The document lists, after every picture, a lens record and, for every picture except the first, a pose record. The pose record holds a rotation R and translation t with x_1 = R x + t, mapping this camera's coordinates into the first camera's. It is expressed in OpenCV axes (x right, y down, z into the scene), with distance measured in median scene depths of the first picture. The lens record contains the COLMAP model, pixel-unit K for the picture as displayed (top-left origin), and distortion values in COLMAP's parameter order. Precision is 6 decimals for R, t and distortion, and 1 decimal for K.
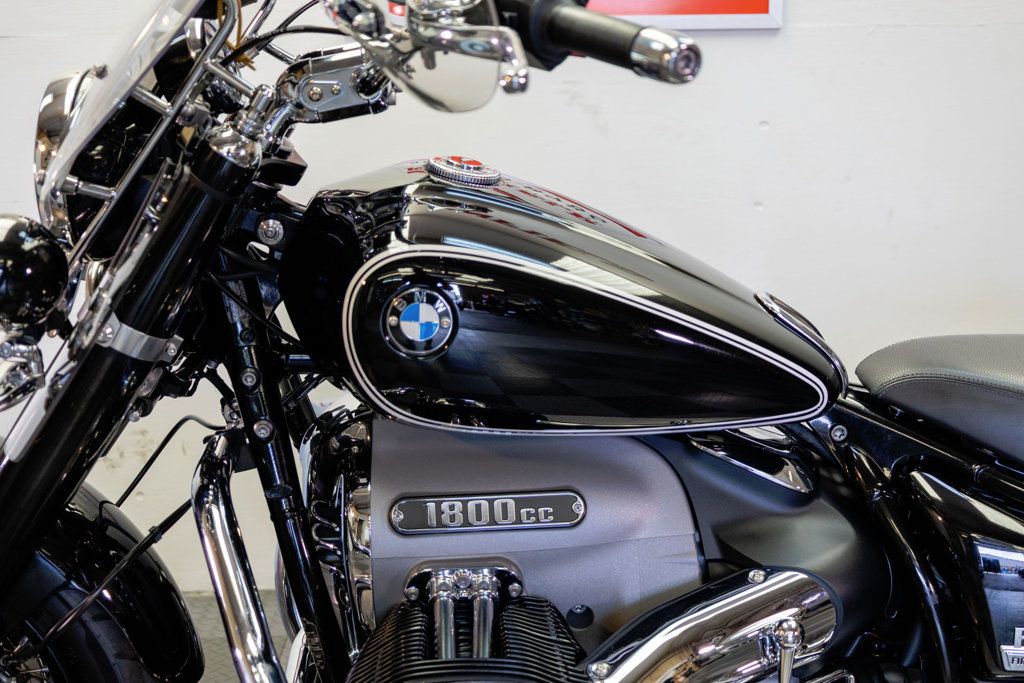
lens RADIAL K [[1523.1, 0, 512.0], [0, 1523.1, 341.5], [0, 0, 1]] dist [0.042043, 0.013900]
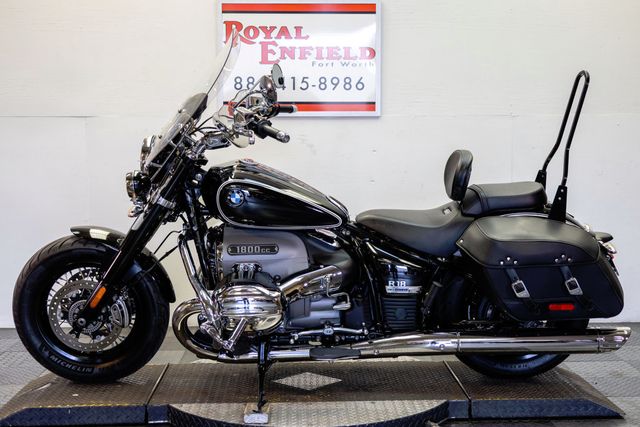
lens RADIAL K [[998.9, 0, 320.0], [0, 998.9, 213.5], [0, 0, 1]] dist [0.045395, 0.047054]
pose [[0.999894, 0.011794, -0.008500, 0.175629], [-0.012418, 0.996908, -0.077588, 0.216721], [0.007559, 0.077686, 0.996949, -1.546743]]
